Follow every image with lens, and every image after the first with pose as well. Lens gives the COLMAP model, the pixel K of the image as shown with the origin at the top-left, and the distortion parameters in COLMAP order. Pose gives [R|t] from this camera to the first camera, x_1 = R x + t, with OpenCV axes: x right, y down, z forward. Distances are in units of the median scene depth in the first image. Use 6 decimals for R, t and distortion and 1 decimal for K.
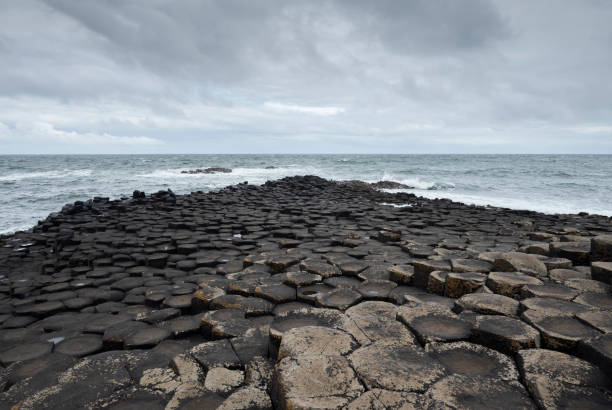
lens RADIAL K [[337.2, 0, 306.0], [0, 337.2, 205.0], [0, 0, 1]] dist [0.003767, 0.000792]
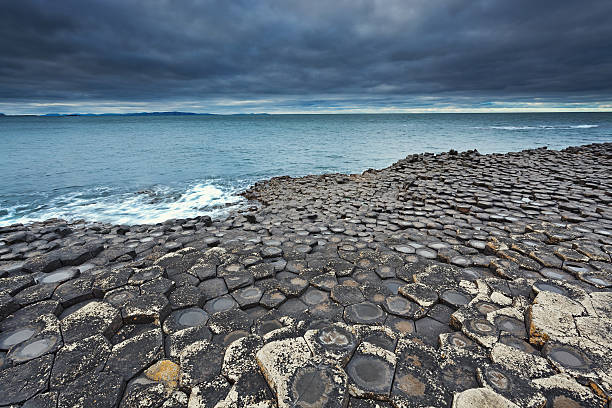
lens RADIAL K [[337.2, 0, 306.0], [0, 337.2, 204.0], [0, 0, 1]] dist [0.003767, 0.000792]
pose [[0.712297, 0.241879, -0.658883, 0.064808], [-0.022675, 0.946184, 0.322835, -0.337166], [0.701512, -0.215015, 0.679448, -0.558643]]
